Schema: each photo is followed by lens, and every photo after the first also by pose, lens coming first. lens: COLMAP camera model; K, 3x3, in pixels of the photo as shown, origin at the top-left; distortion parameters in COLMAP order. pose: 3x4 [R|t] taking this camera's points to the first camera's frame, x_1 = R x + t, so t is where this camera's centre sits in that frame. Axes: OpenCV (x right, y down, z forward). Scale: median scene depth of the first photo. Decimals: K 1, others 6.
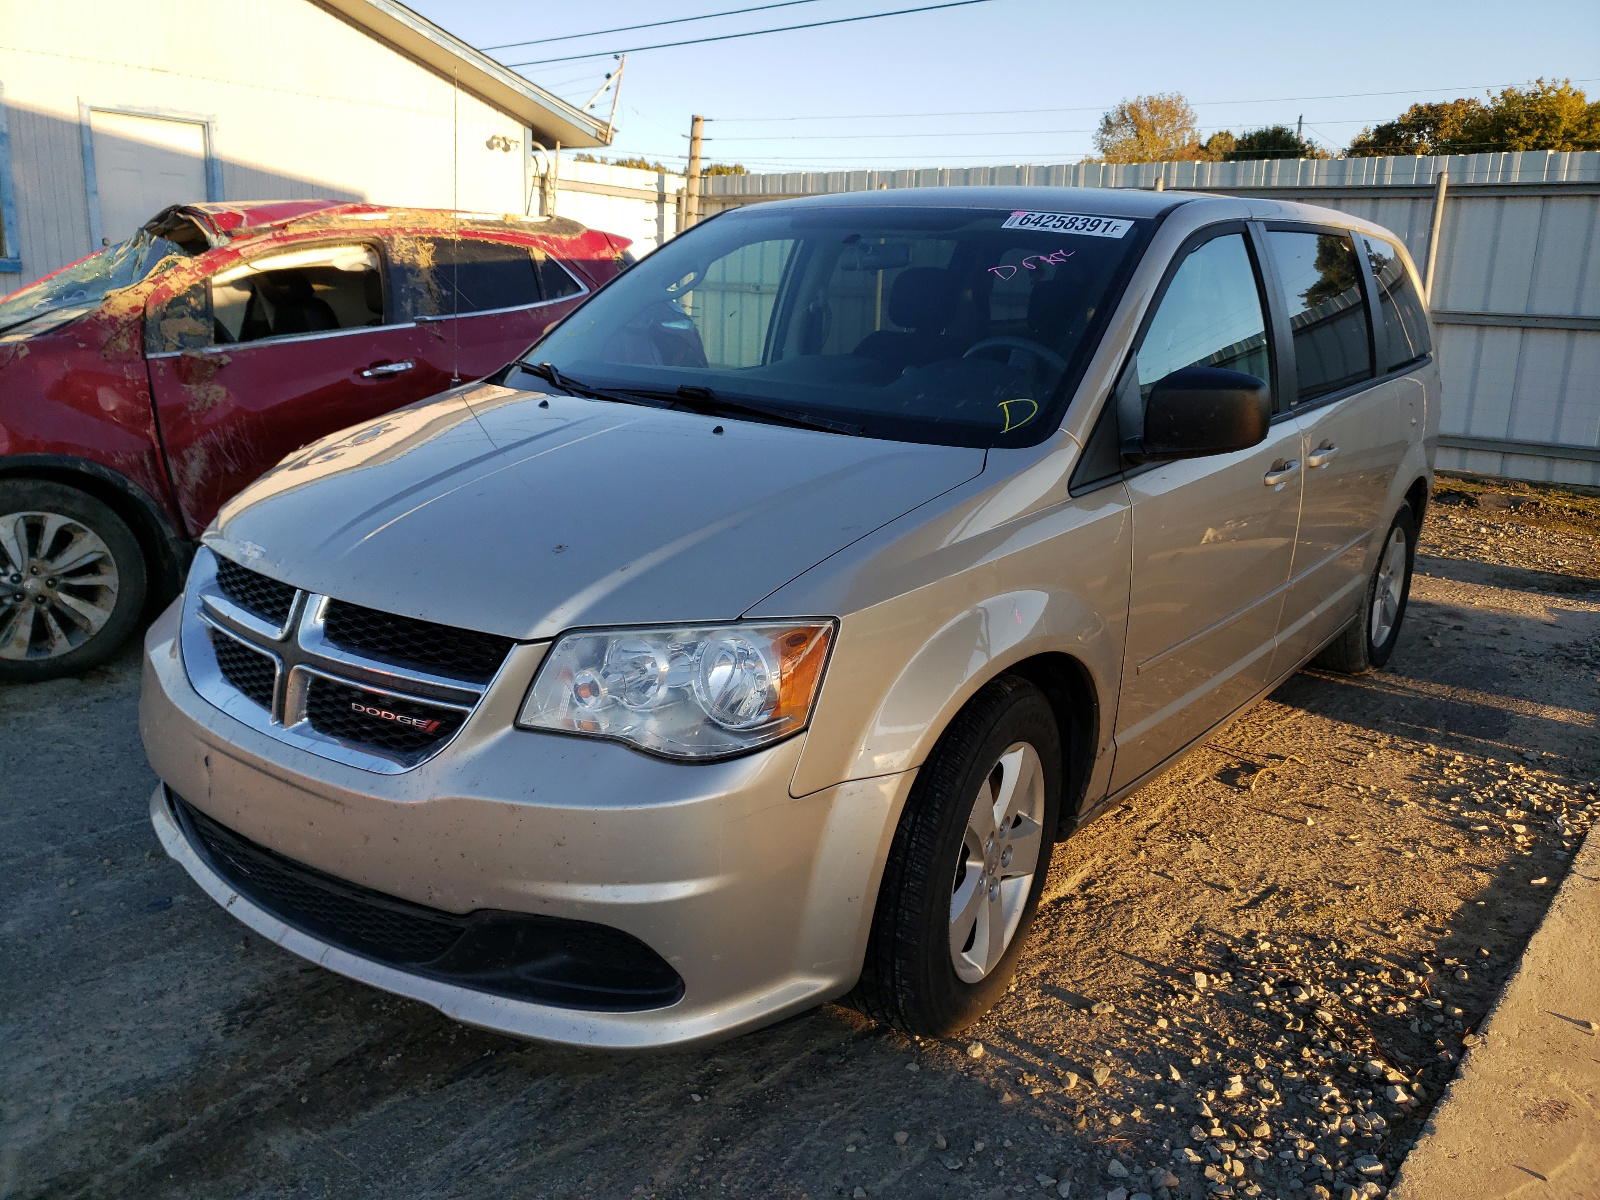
lens RADIAL K [[1252.7, 0, 800.0], [0, 1252.7, 600.0], [0, 0, 1]] dist [0.004405, -0.005811]
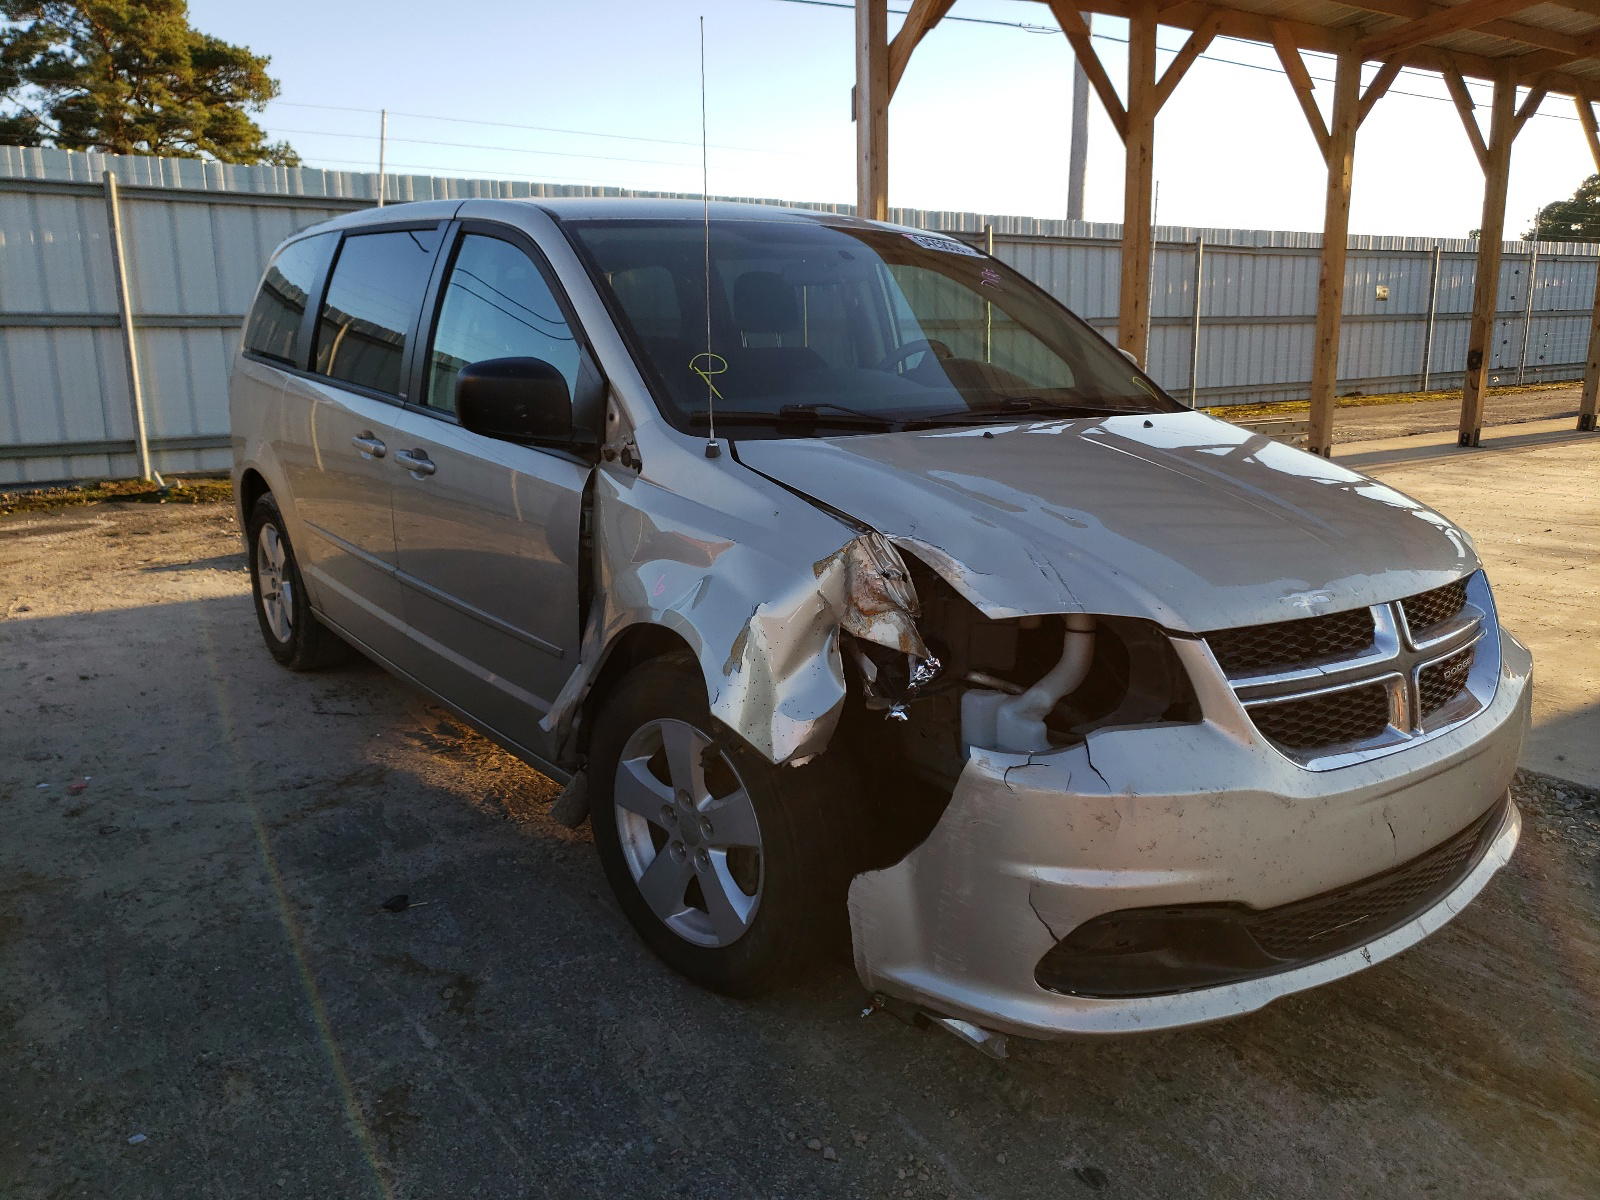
lens RADIAL K [[1272.3, 0, 803.7], [0, 1272.3, 555.7], [0, 0, 1]] dist [0.040960, -0.005259]
pose [[0.250163, -0.213061, 0.944470, -0.365694], [0.242601, 0.958162, 0.151891, -0.080010], [-0.937317, 0.191131, 0.291385, 0.269044]]
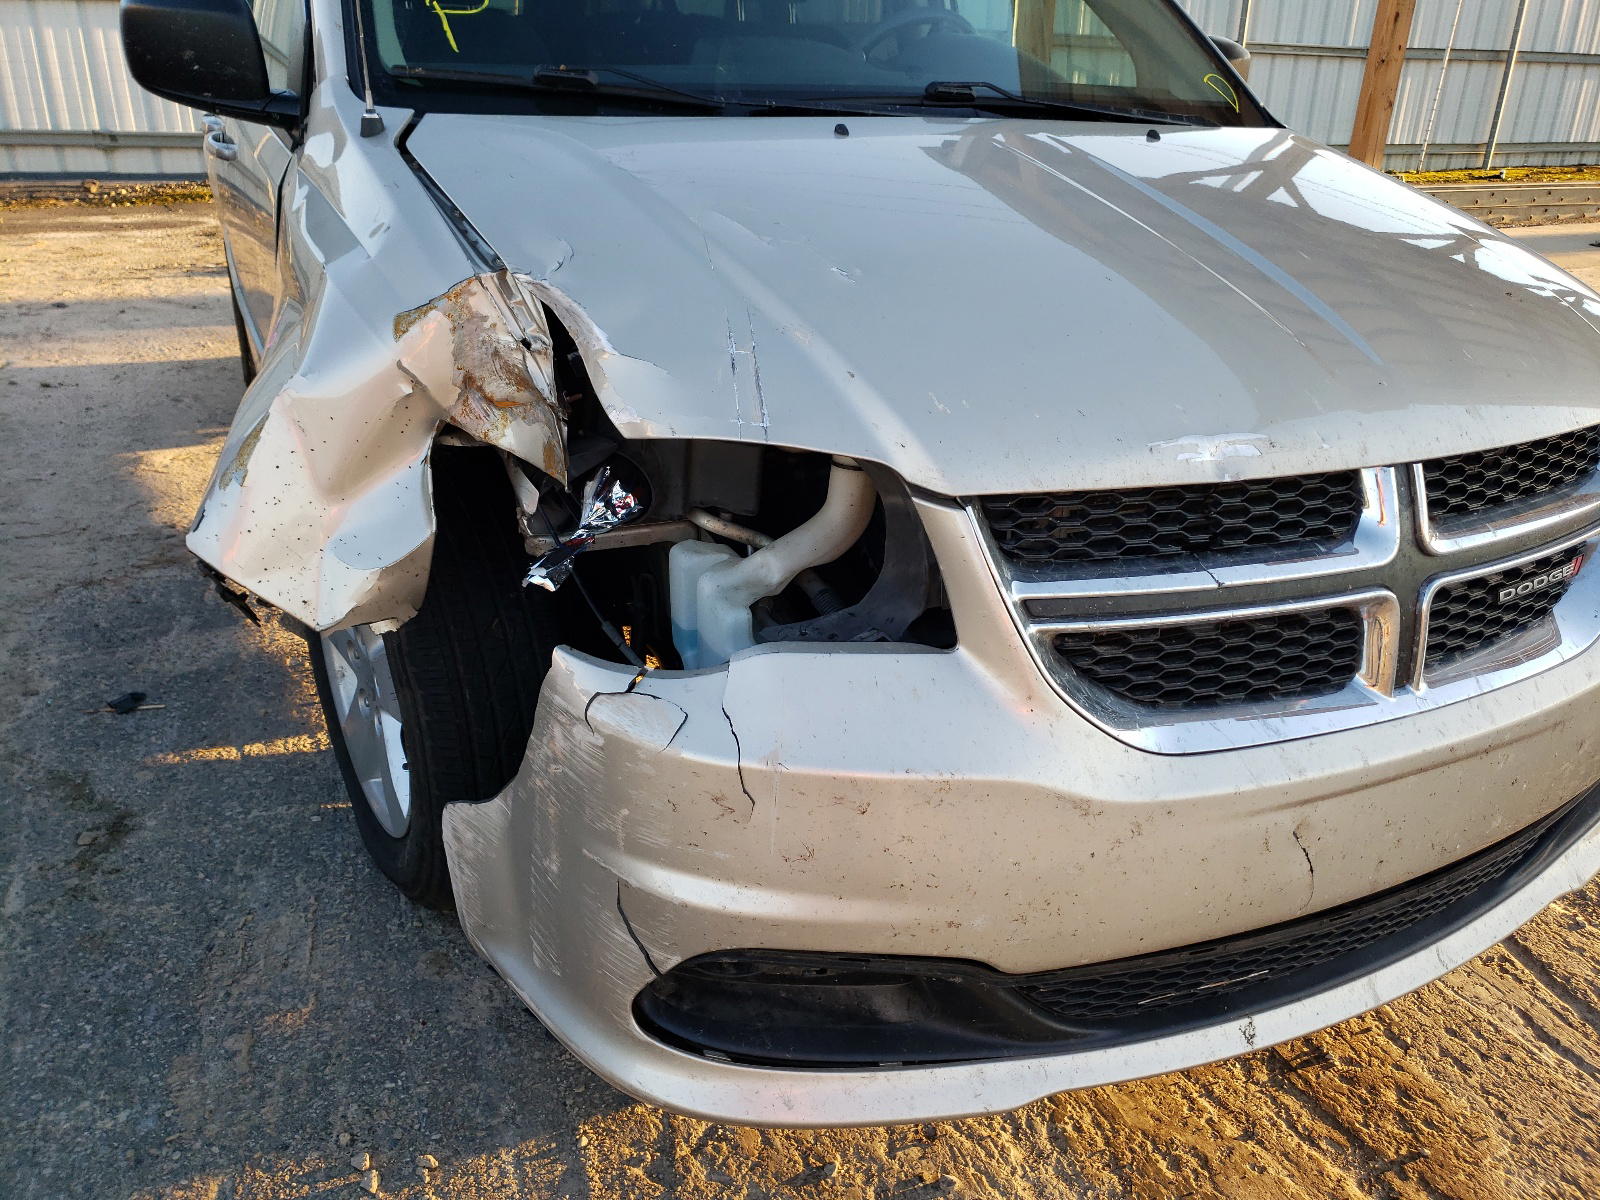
lens RADIAL K [[1283.2, 0, 798.9], [0, 1283.2, 570.3], [0, 0, 1]] dist [0.068950, -0.101089]
pose [[0.444368, -0.359276, 0.820645, -0.234516], [0.196736, 0.932831, 0.301862, -0.045758], [-0.873975, 0.027312, 0.485203, 0.219113]]
